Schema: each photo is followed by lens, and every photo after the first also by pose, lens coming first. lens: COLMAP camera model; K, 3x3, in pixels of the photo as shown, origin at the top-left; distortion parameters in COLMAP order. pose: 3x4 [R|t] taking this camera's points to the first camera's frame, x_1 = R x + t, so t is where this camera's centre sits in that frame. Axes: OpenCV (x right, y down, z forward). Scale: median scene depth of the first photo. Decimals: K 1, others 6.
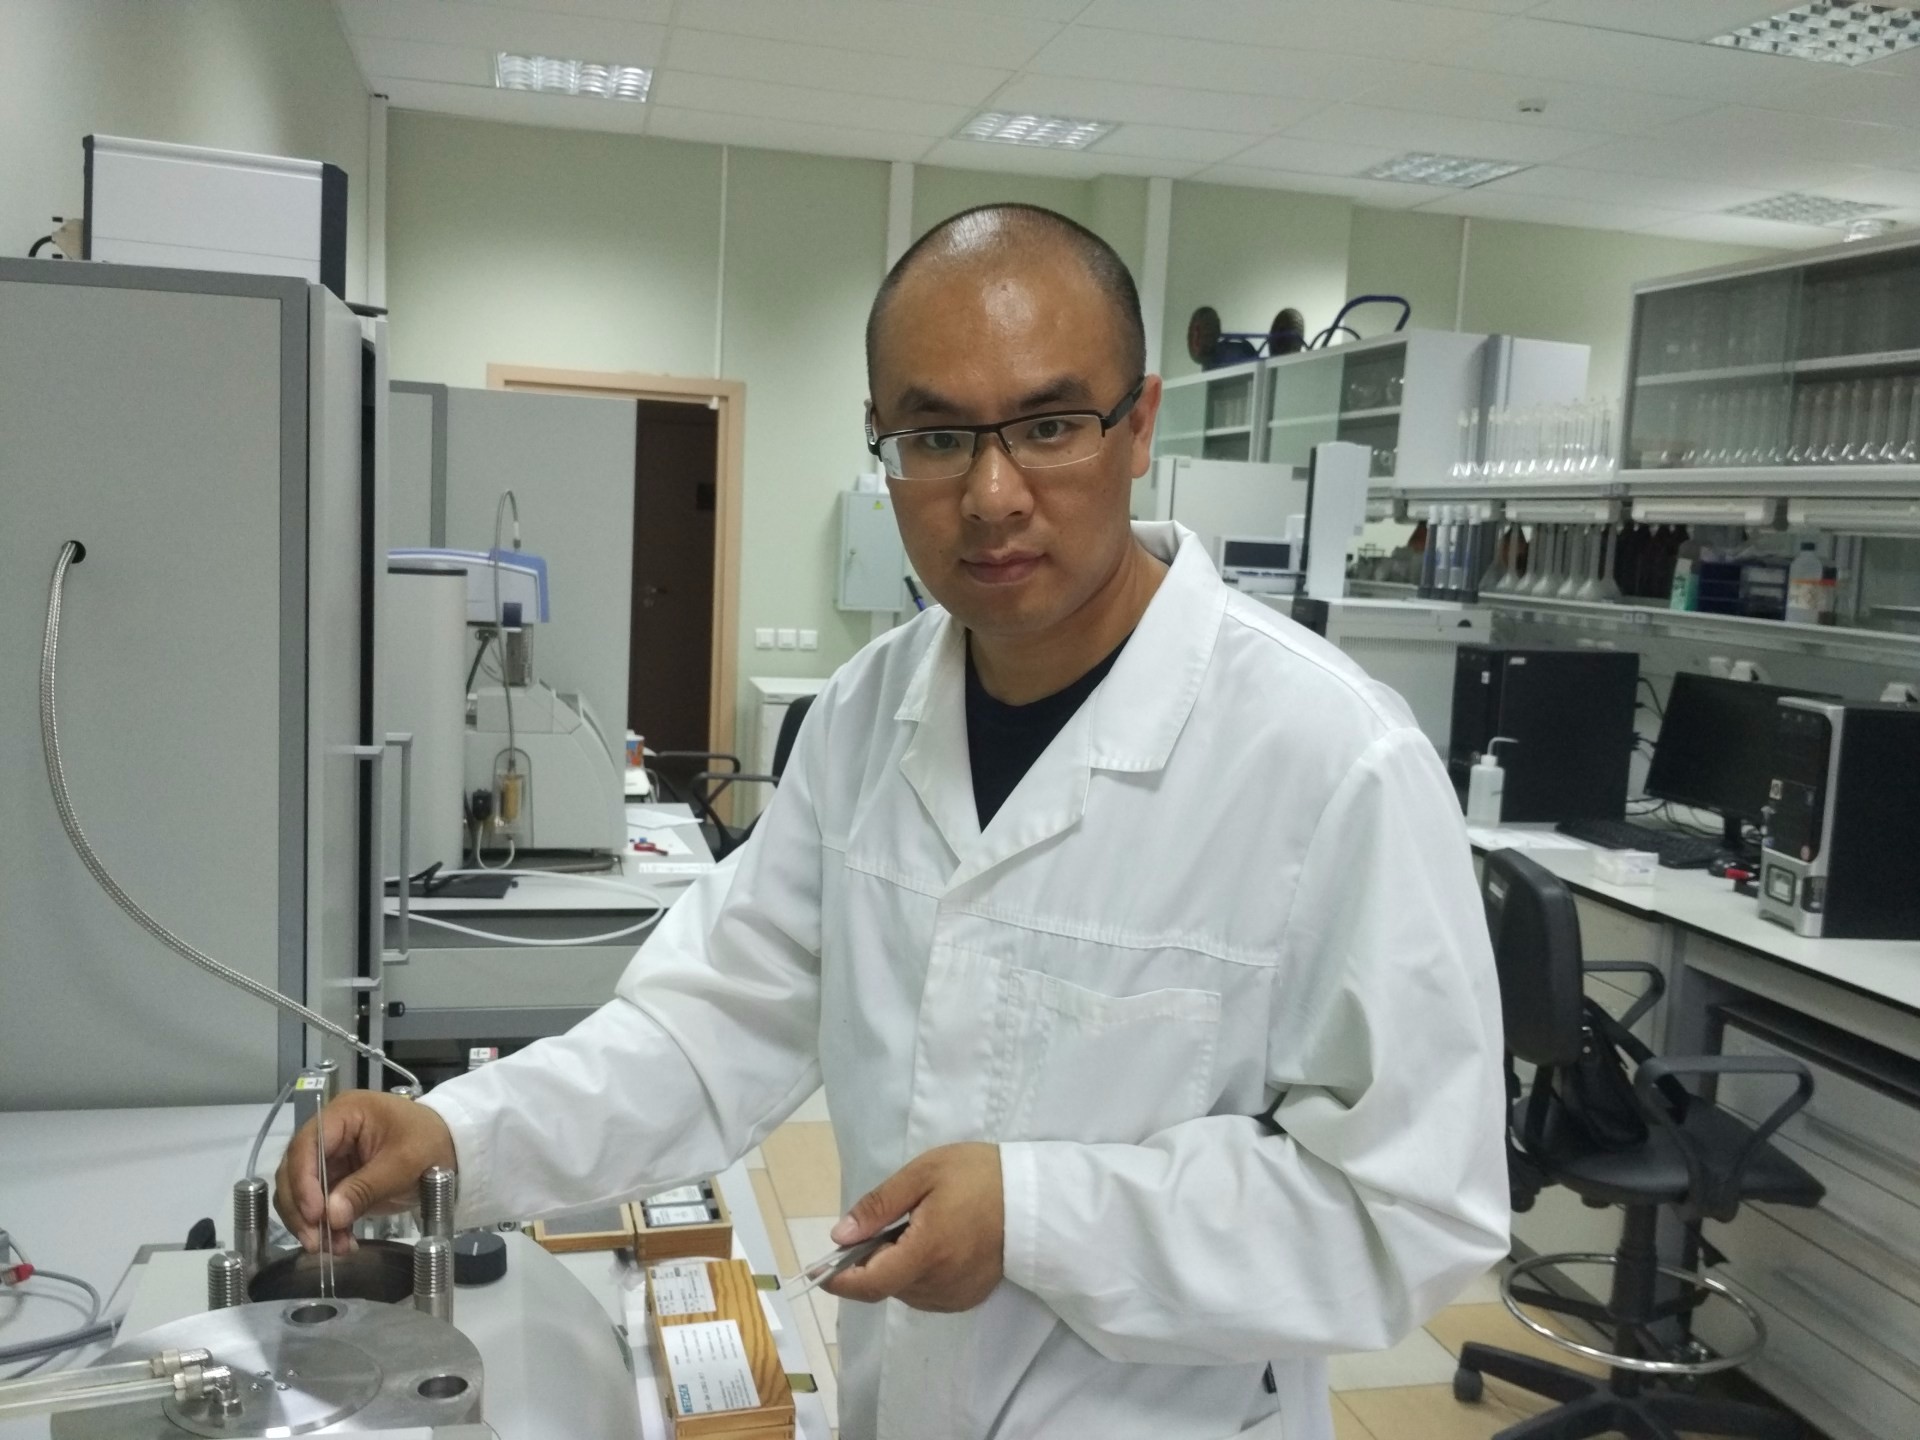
lens RADIAL K [[1734.7, 0, 960.0], [0, 1734.7, 720.0], [0, 0, 1]] dist [0.094663, -0.213071]
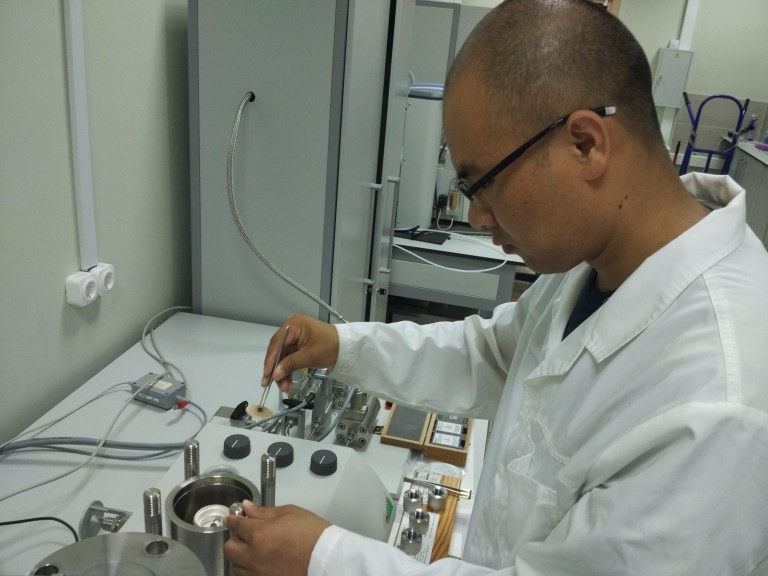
lens RADIAL K [[693.9, 0, 384.0], [0, 693.9, 288.0], [0, 0, 1]] dist [0.094663, -0.213071]
pose [[0.903474, 0.186464, -0.385962, 0.018116], [-0.098064, 0.966460, 0.237359, -0.025807], [0.417275, -0.176599, 0.891456, 0.058092]]
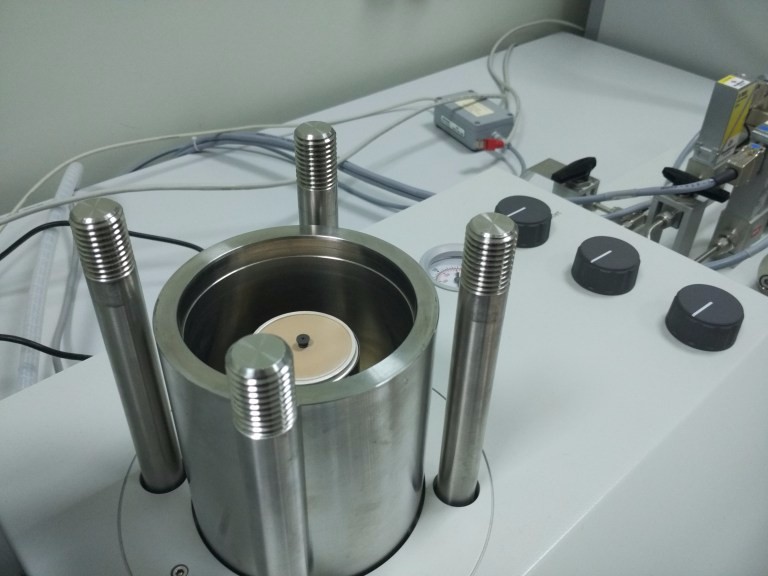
lens RADIAL K [[693.9, 0, 384.0], [0, 693.9, 288.0], [0, 0, 1]] dist [0.094663, -0.213071]
pose [[0.471585, 0.520362, -0.711921, -0.023514], [-0.105997, 0.834927, 0.540057, 0.025359], [0.875427, -0.179221, 0.448895, 0.145509]]
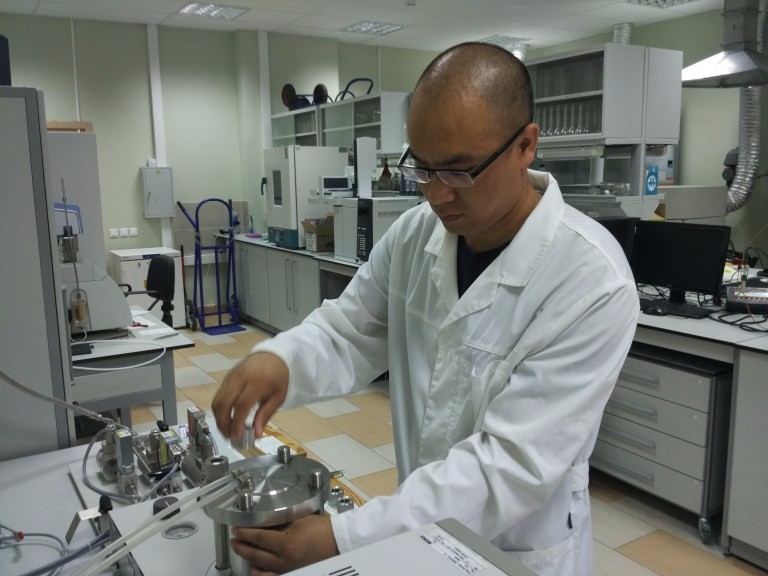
lens RADIAL K [[693.9, 0, 384.0], [0, 693.9, 288.0], [0, 0, 1]] dist [0.094663, -0.213071]
pose [[0.950541, -0.112569, 0.289482, -0.071330], [0.096846, 0.992965, 0.068124, -0.004596], [-0.295114, -0.036719, 0.954756, 0.000013]]
